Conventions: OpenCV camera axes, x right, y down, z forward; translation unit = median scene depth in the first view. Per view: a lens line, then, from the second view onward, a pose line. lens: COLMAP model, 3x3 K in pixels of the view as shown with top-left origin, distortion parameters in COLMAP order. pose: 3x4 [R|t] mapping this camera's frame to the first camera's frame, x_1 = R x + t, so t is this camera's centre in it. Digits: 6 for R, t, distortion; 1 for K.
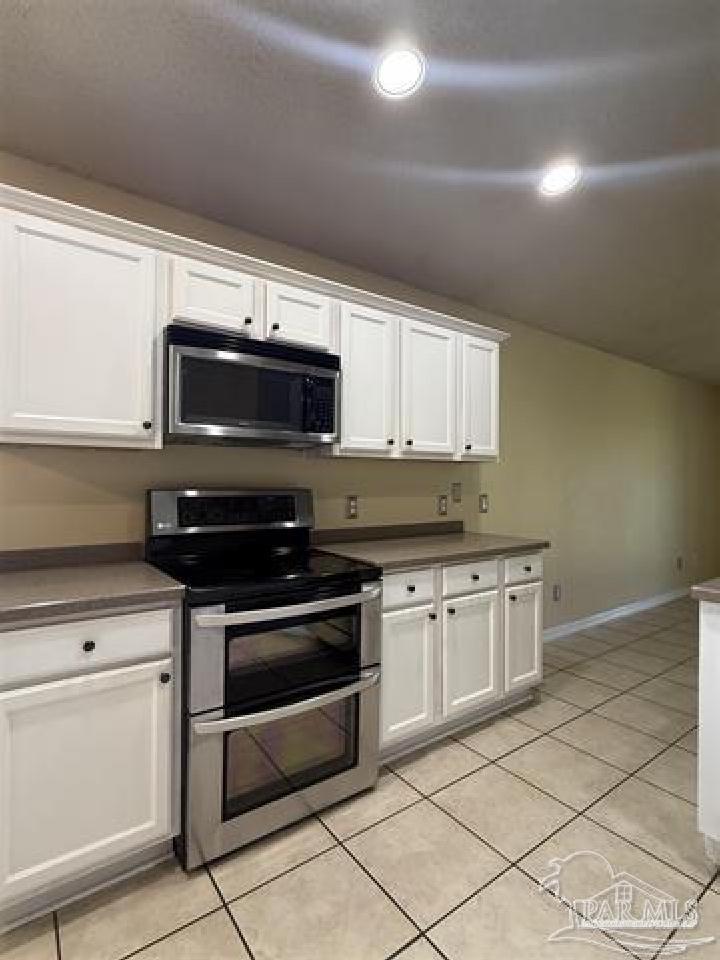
lens RADIAL K [[482.7, 0, 357.1], [0, 482.7, 477.3], [0, 0, 1]] dist [0.001223, 0.000755]
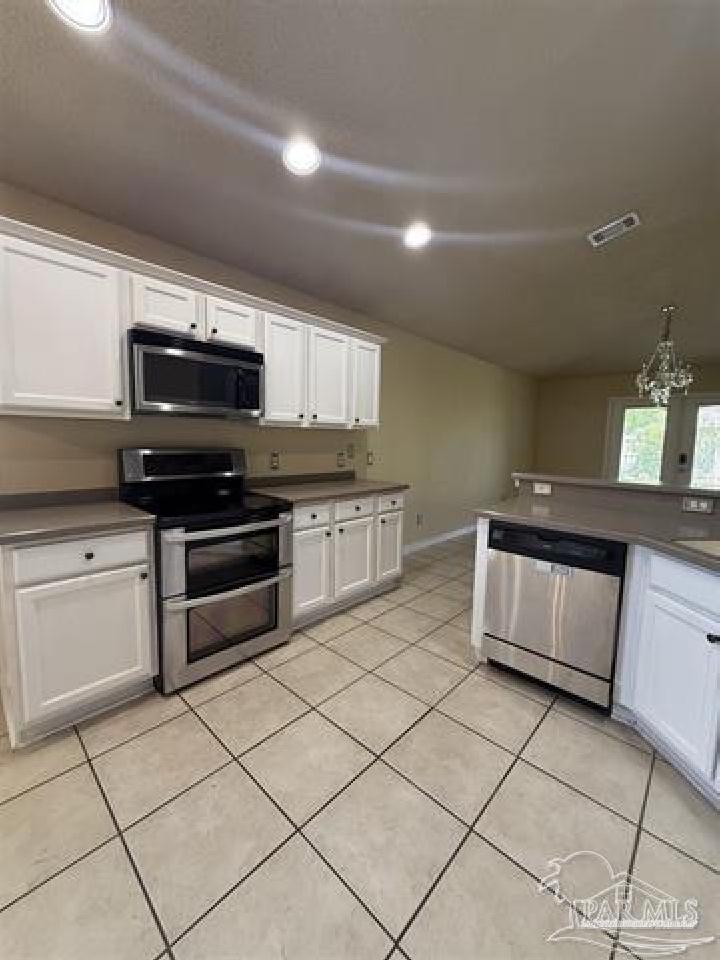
lens RADIAL K [[384.0, 0, 357.3], [0, 384.0, 478.1], [0, 0, 1]] dist [0.005402, -0.000913]
pose [[0.982881, -0.005930, 0.184147, 0.027911], [-0.014342, 0.993986, 0.108561, -0.021188], [-0.183683, -0.109343, 0.976885, -0.196149]]
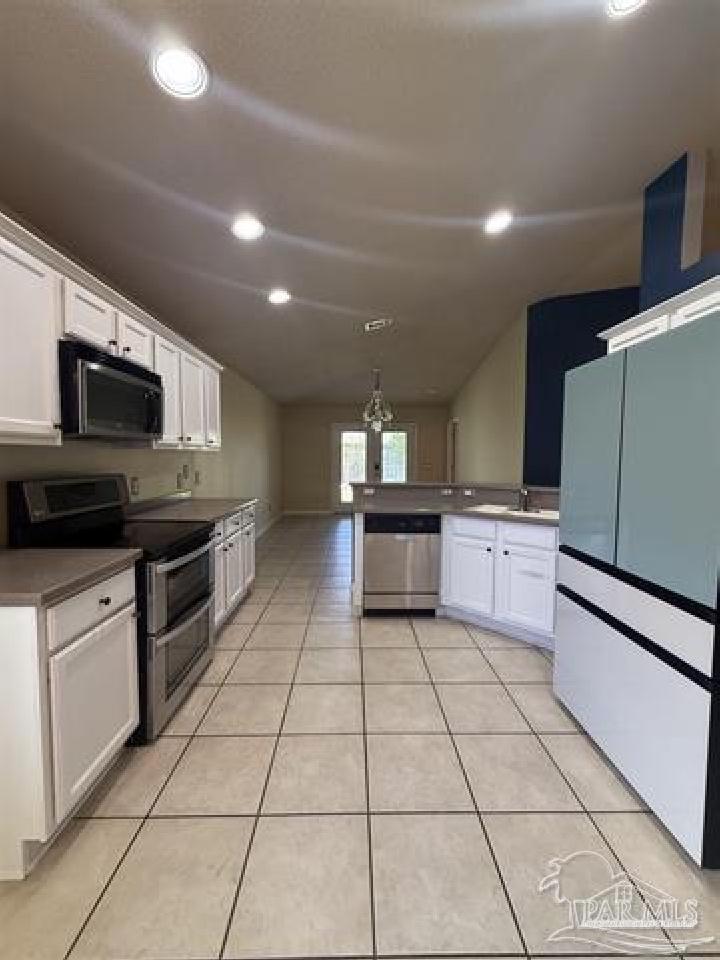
lens RADIAL K [[384.0, 0, 359.1], [0, 384.0, 476.6], [0, 0, 1]] dist [0.005402, -0.000913]
pose [[0.576487, -0.048464, 0.815667, -0.691394], [-0.003978, 0.998061, 0.062113, -0.041651], [-0.817096, -0.039052, 0.575177, -0.111346]]
